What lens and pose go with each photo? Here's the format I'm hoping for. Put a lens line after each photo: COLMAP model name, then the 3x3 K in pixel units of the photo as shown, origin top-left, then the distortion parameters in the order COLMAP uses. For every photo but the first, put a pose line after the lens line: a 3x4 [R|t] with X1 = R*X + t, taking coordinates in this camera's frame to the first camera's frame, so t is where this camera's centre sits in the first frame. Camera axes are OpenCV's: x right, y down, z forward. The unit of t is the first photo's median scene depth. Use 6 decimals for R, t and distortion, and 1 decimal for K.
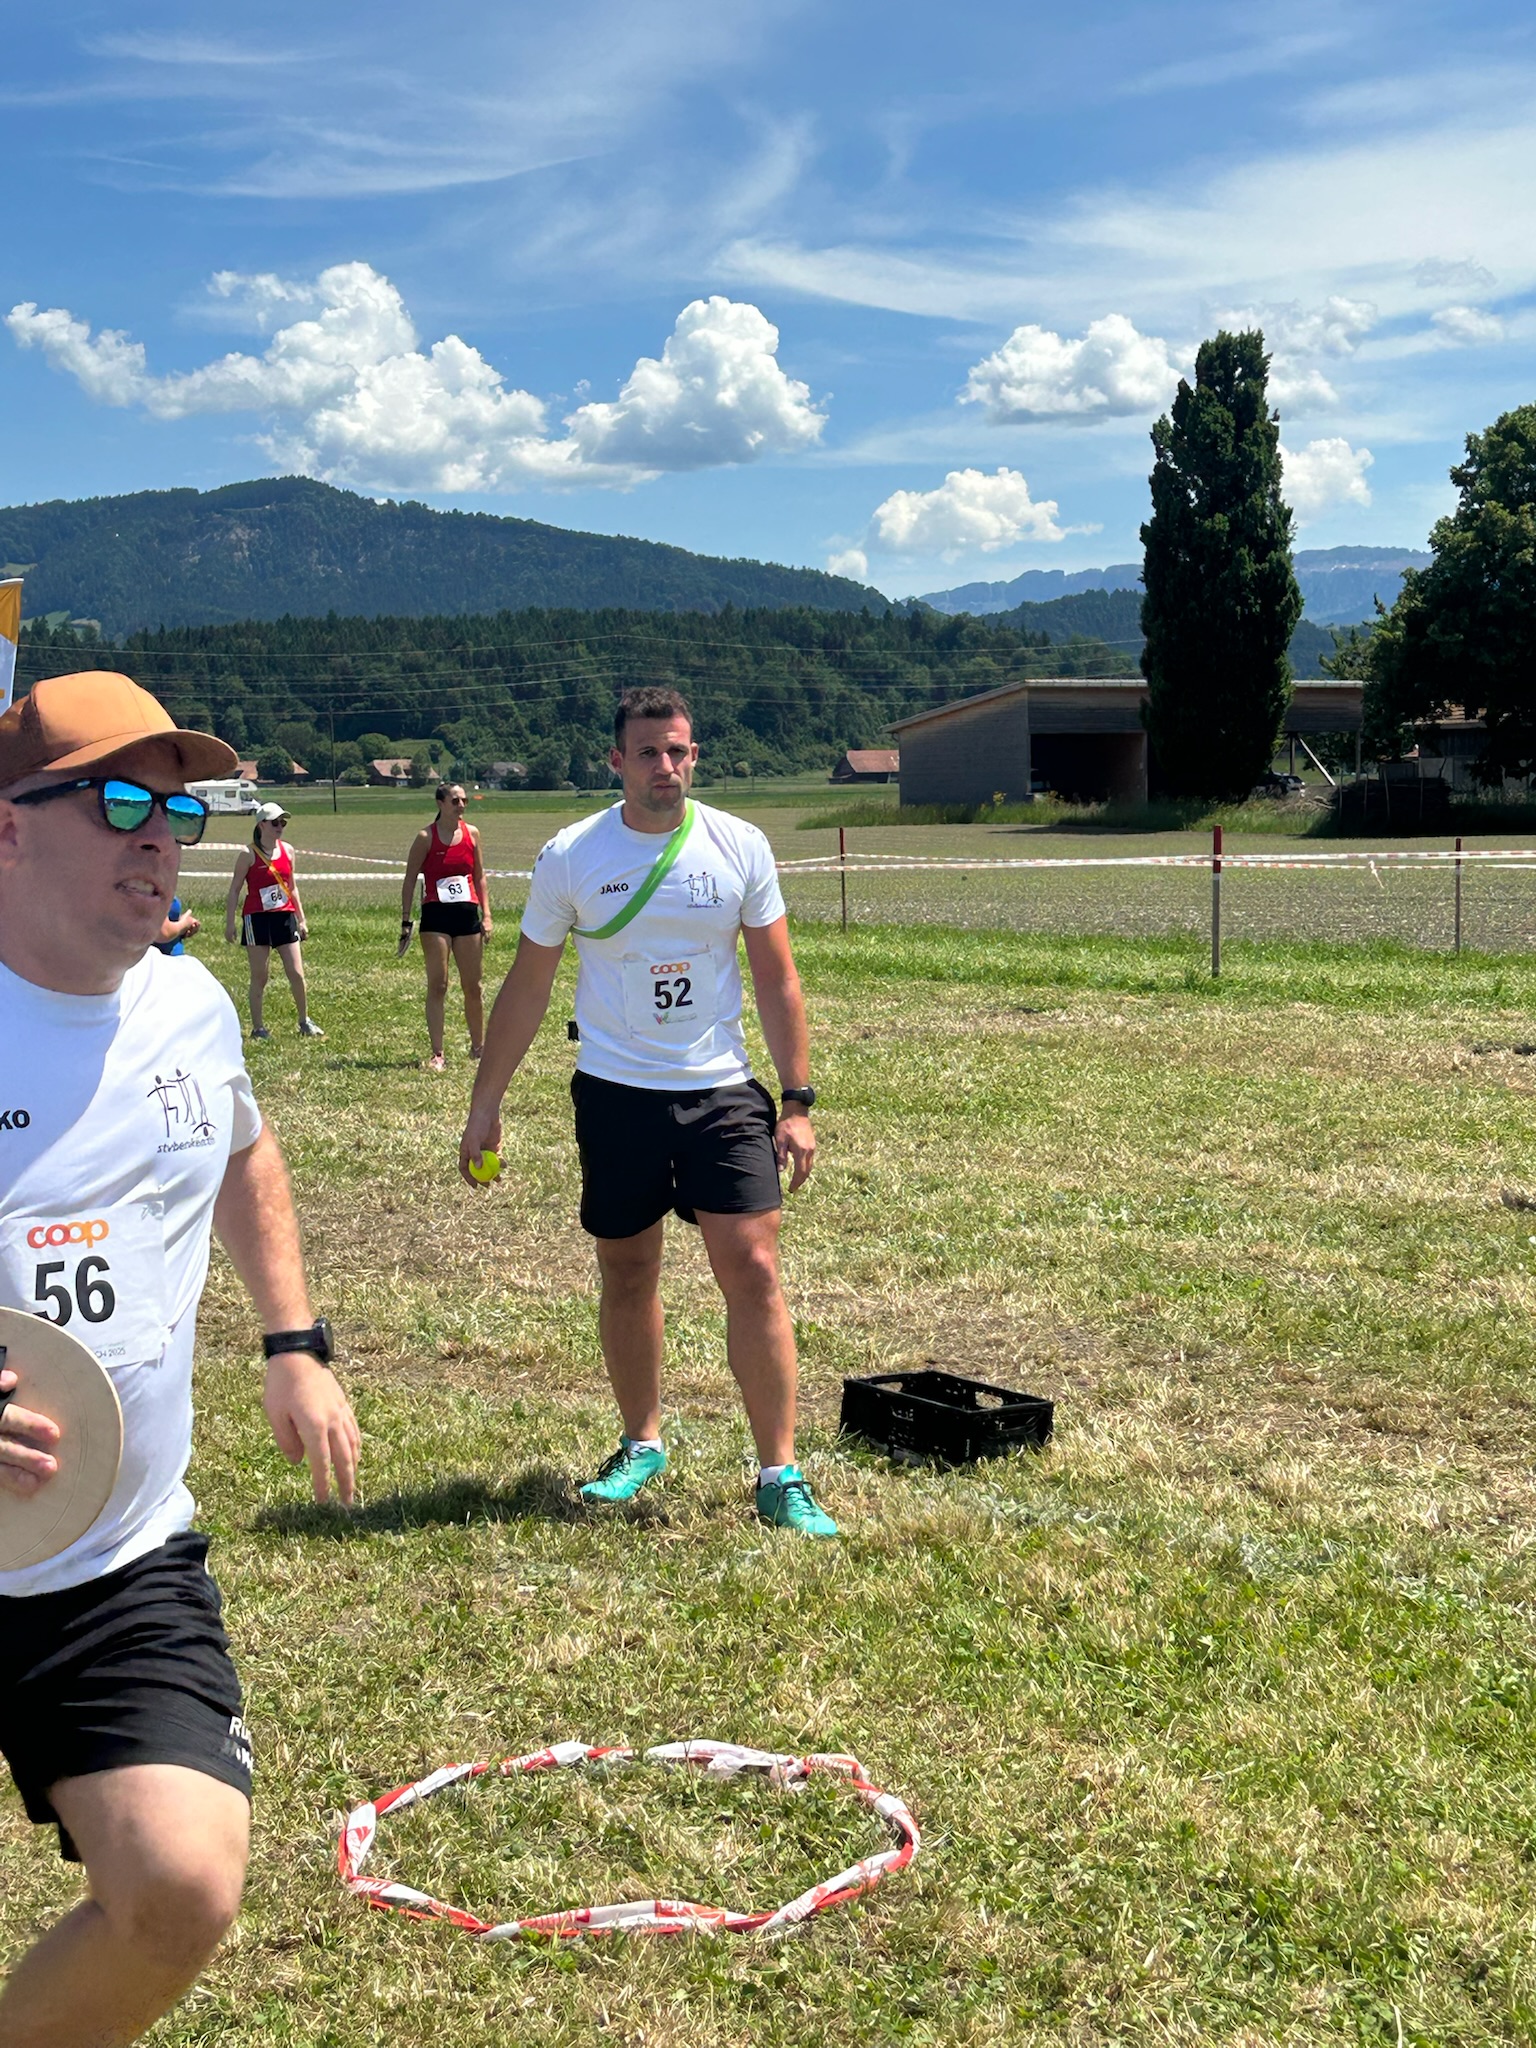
lens RADIAL K [[3280.0, 0, 832.3], [0, 3280.0, 1069.4], [0, 0, 1]] dist [0.305268, -1.860841]
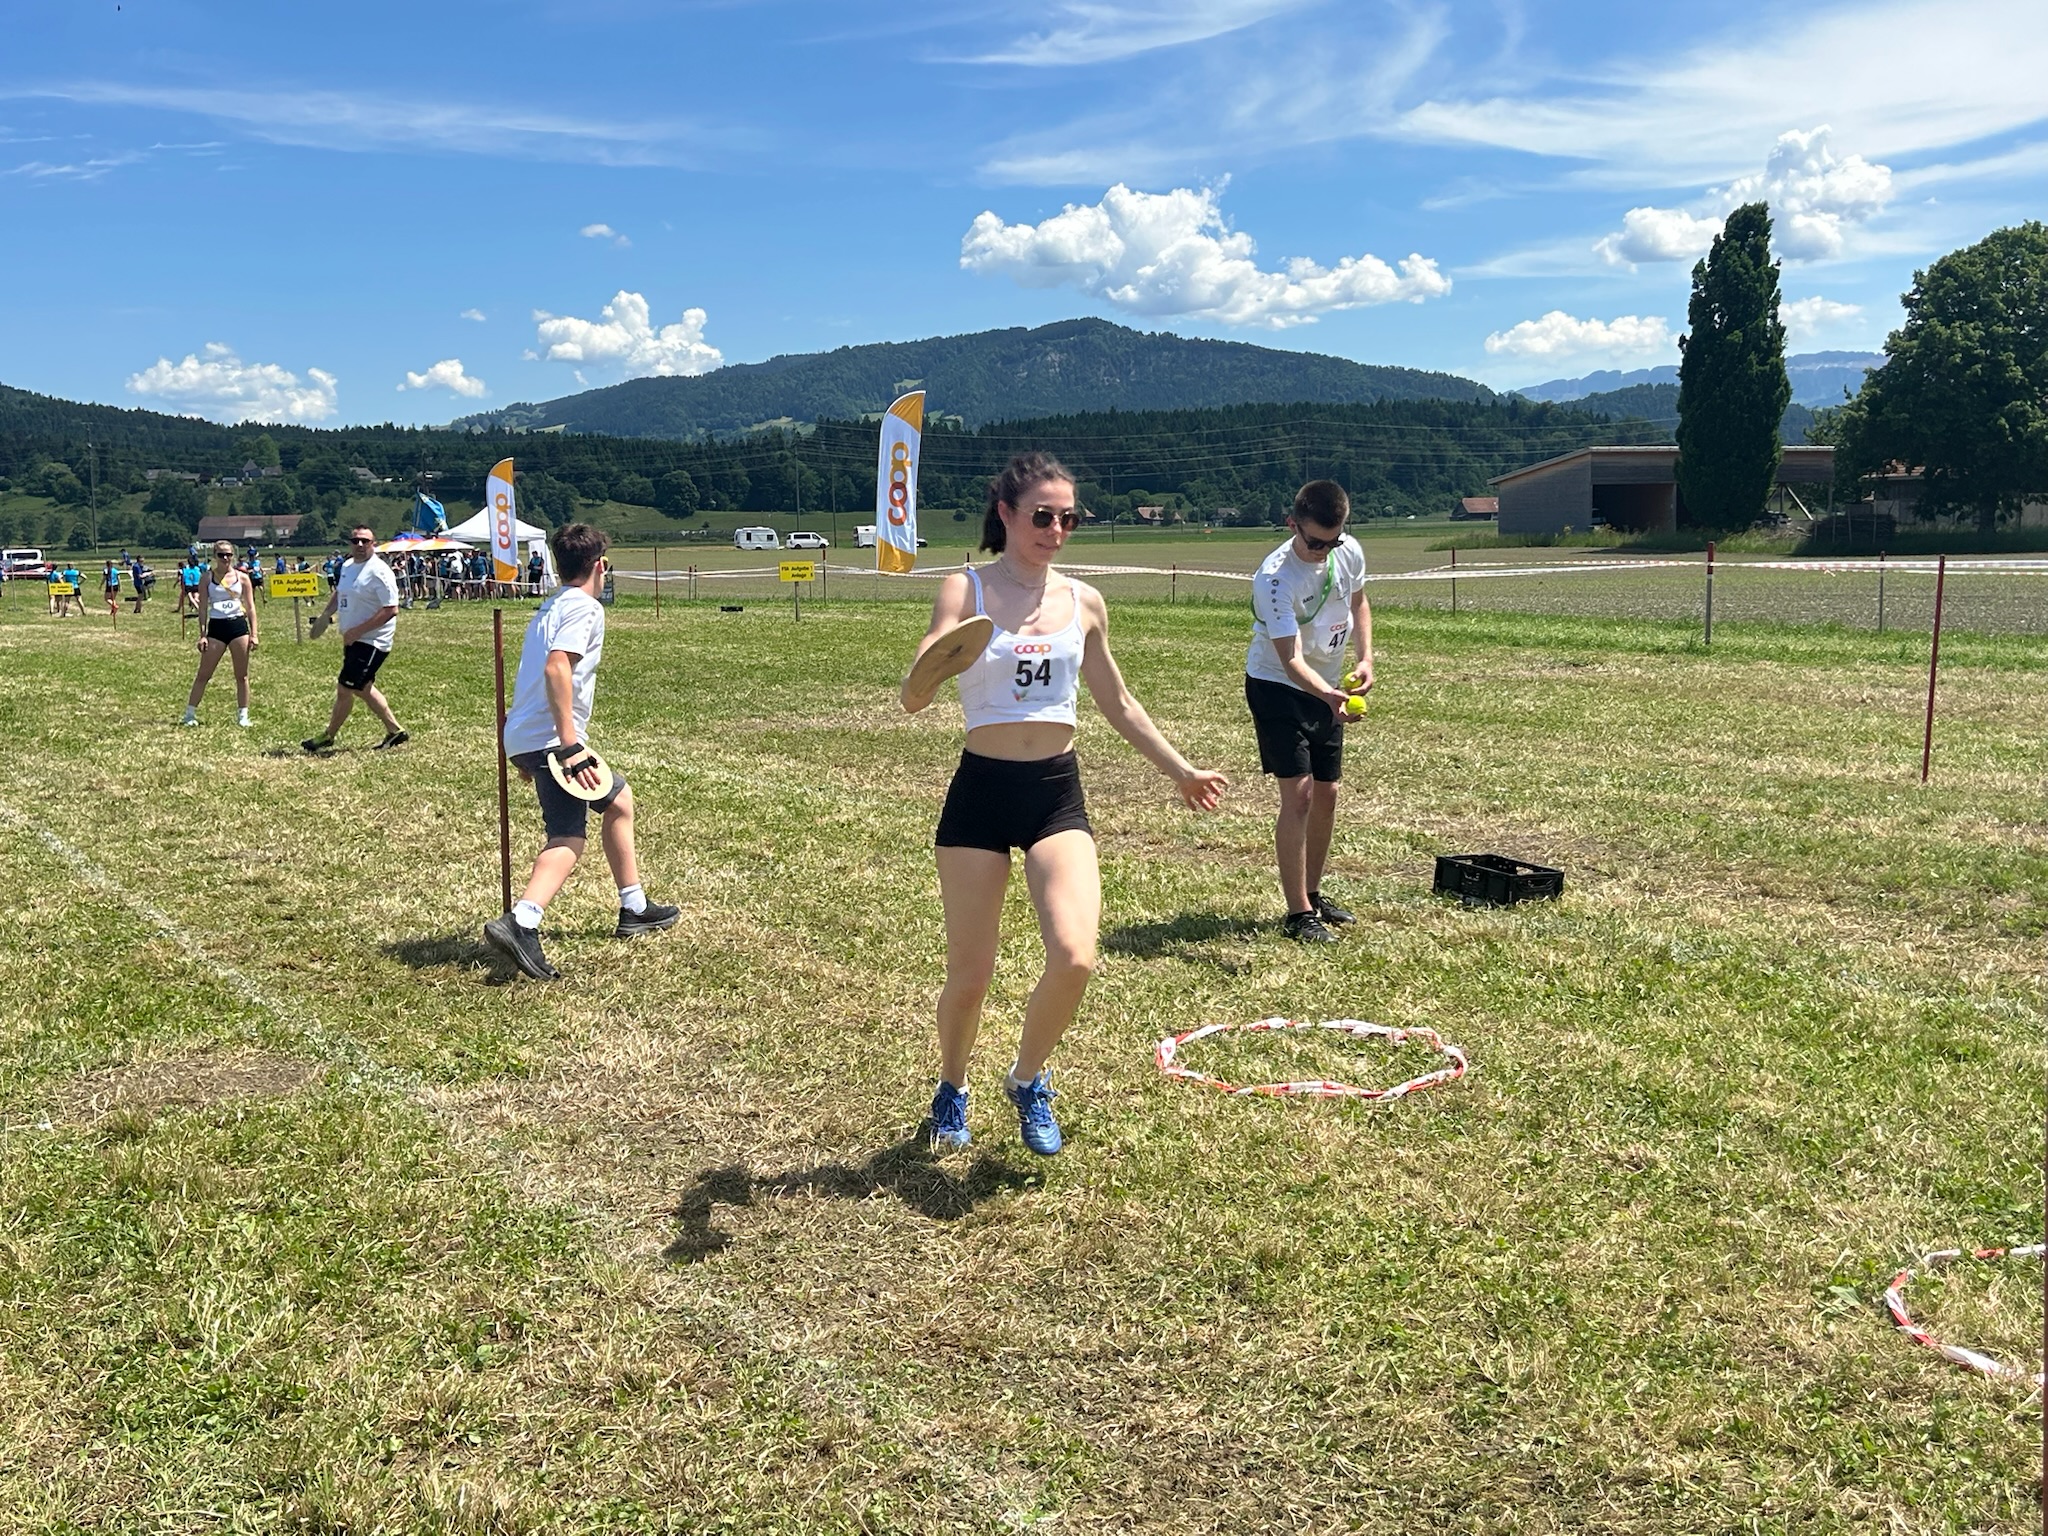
lens RADIAL K [[2414.2, 0, 1015.9], [0, 2414.2, 817.6], [0, 0, 1]] dist [0.114128, -0.353872]
pose [[0.983834, 0.019177, -0.178052, 0.008107], [-0.013737, 0.999402, 0.031737, 0.026042], [0.178554, -0.028779, 0.983509, -0.183495]]
